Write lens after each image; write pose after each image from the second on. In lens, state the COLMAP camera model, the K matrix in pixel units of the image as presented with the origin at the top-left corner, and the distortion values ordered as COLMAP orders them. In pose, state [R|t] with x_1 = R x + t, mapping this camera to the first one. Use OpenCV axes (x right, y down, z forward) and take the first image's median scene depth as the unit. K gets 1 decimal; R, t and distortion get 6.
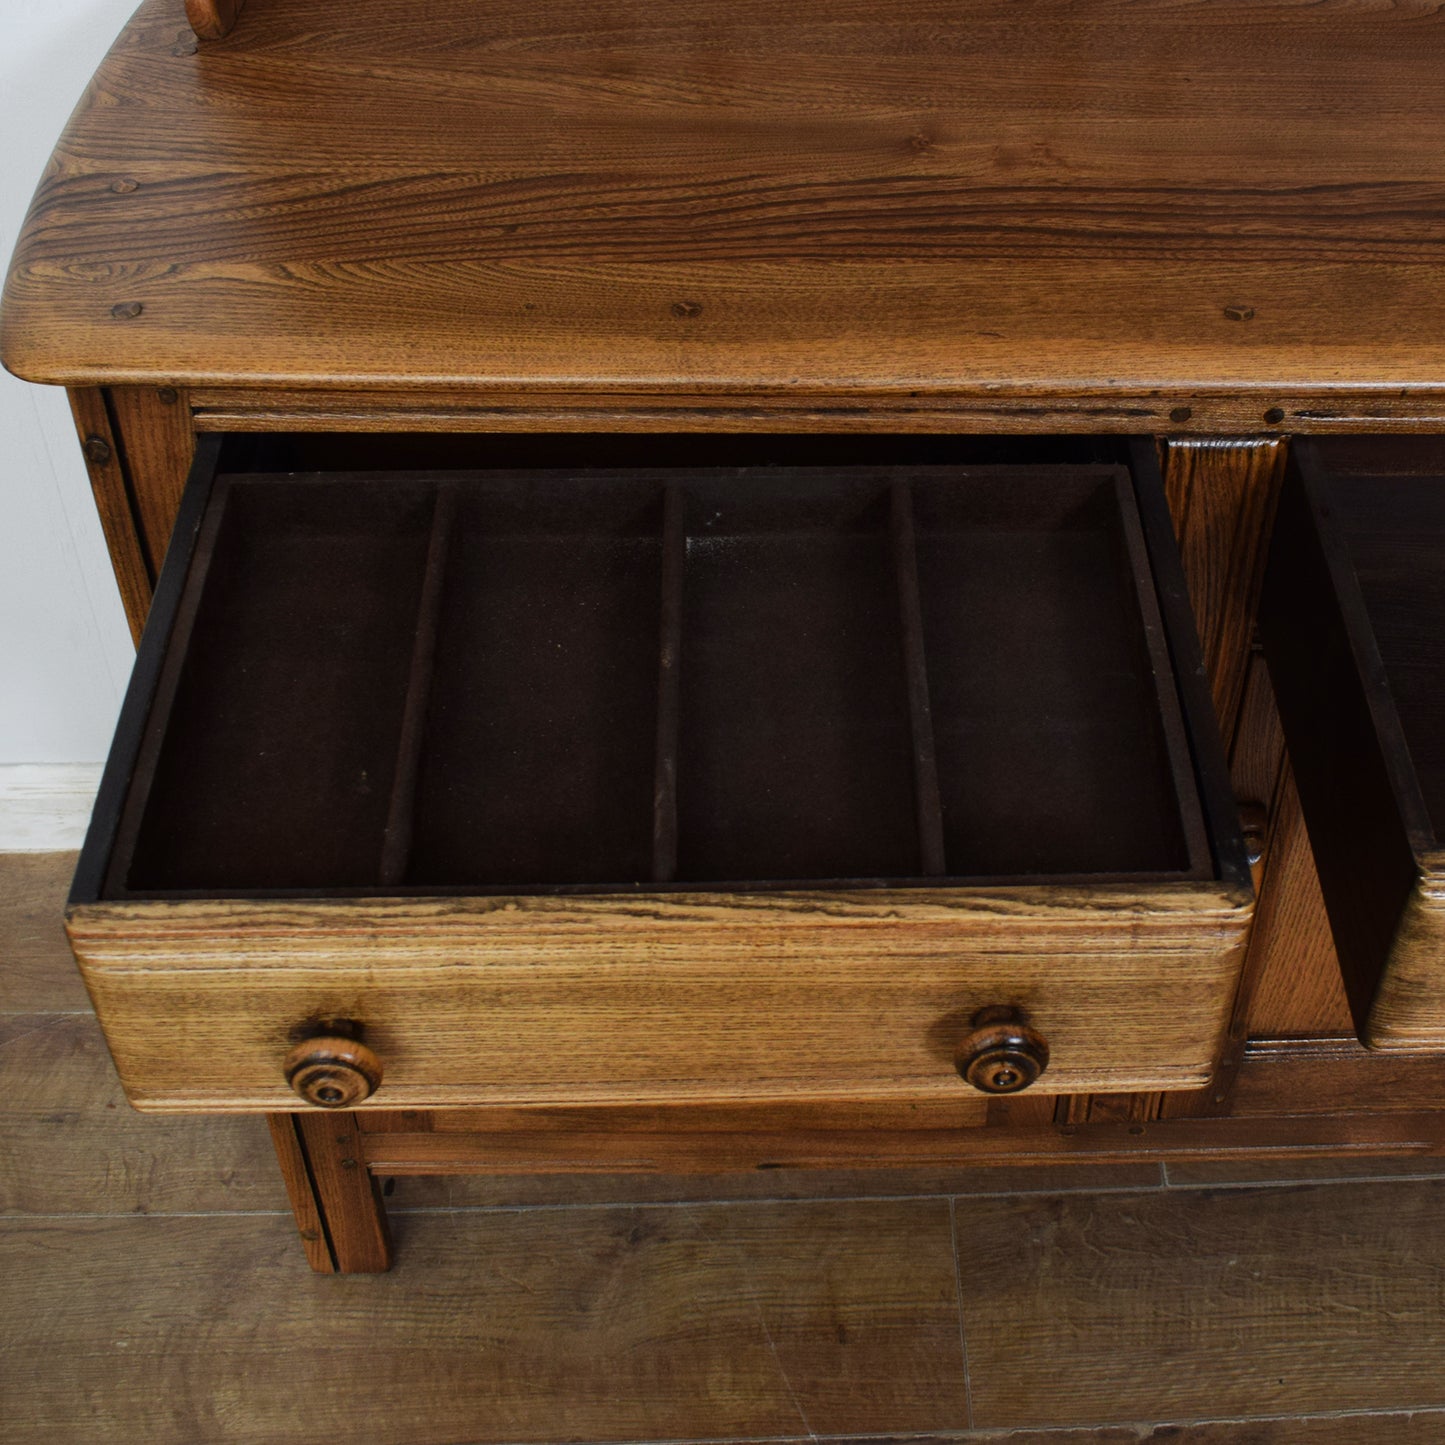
lens RADIAL K [[2164.9, 0, 877.9], [0, 2164.9, 638.1], [0, 0, 1]] dist [-0.099786, 0.000000]
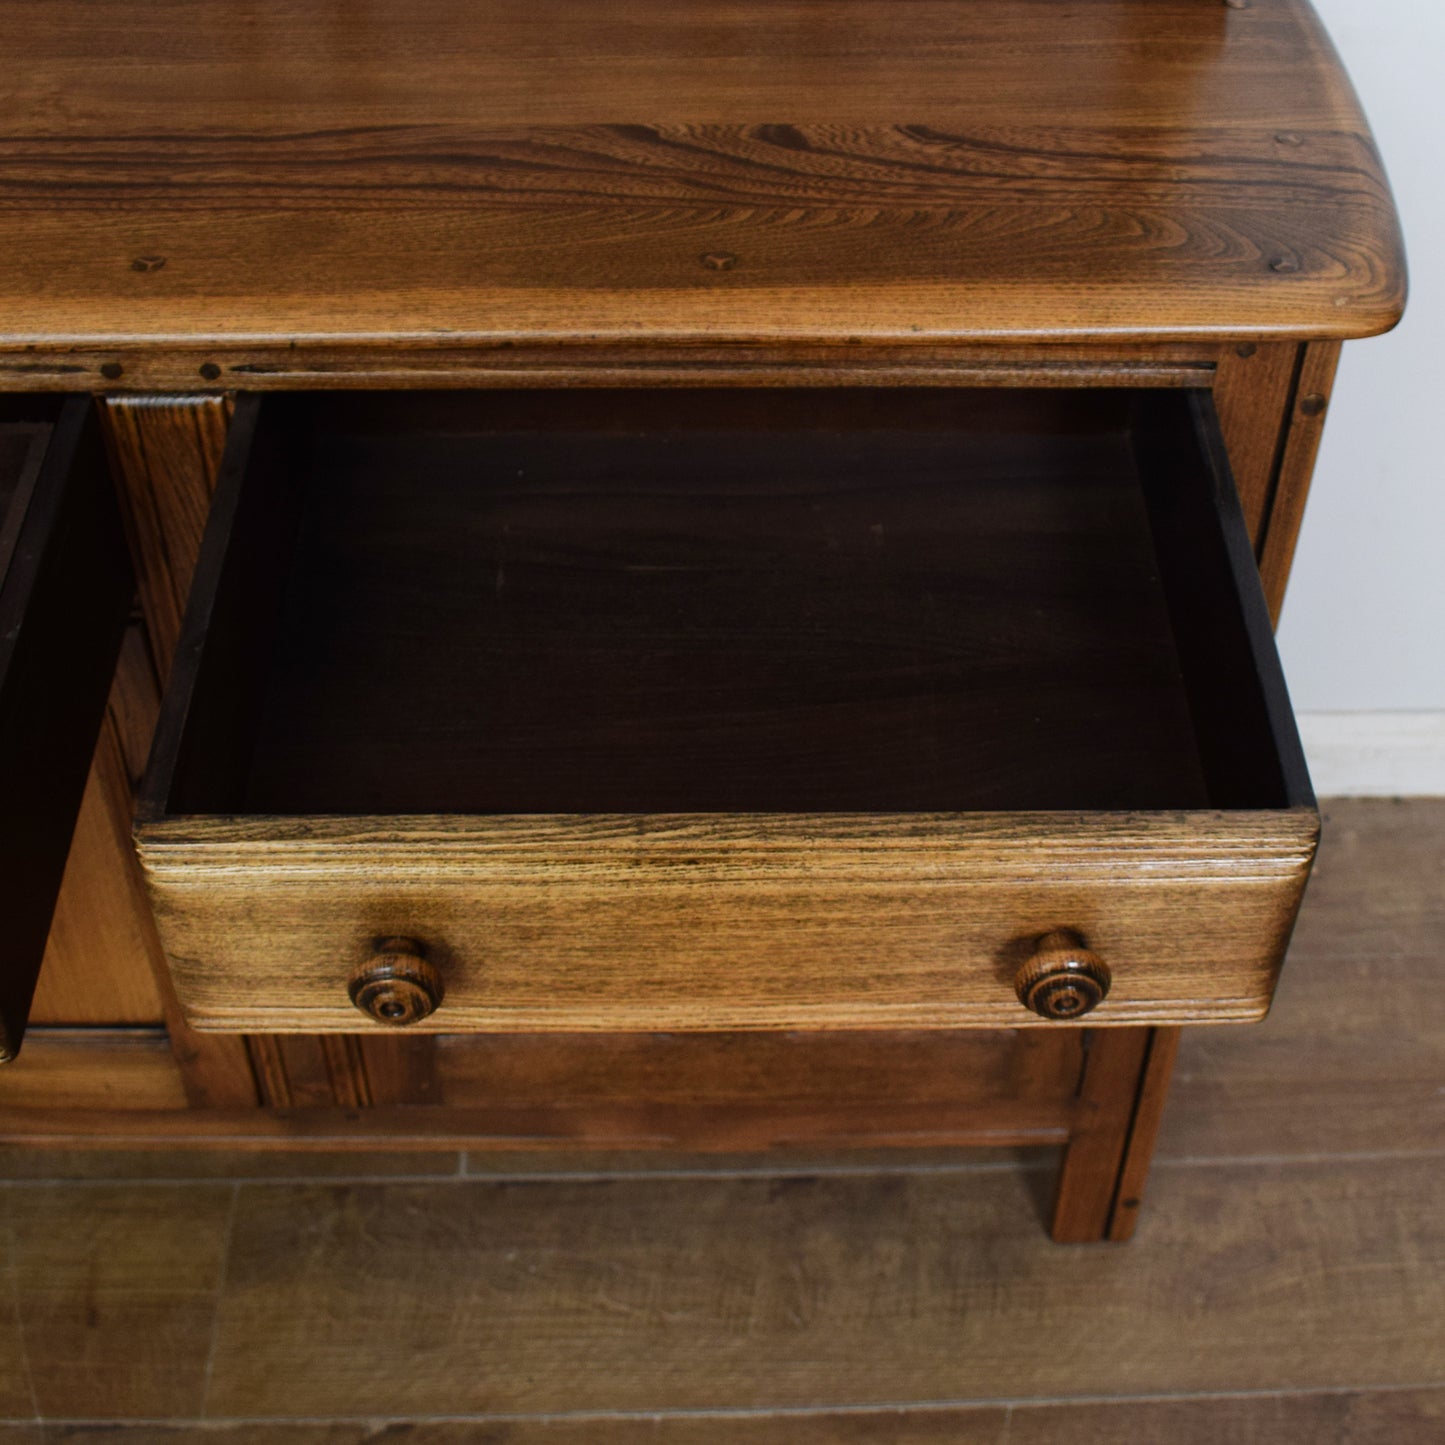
lens RADIAL K [[2230.0, 0, 774.6], [0, 2230.0, 674.9], [0, 0, 1]] dist [-0.111589, 0.000000]
pose [[0.999831, 0.006441, -0.017217, 0.447545], [-0.006019, 0.999683, 0.024449, 0.006352], [0.017369, -0.024341, 0.999553, 0.018421]]
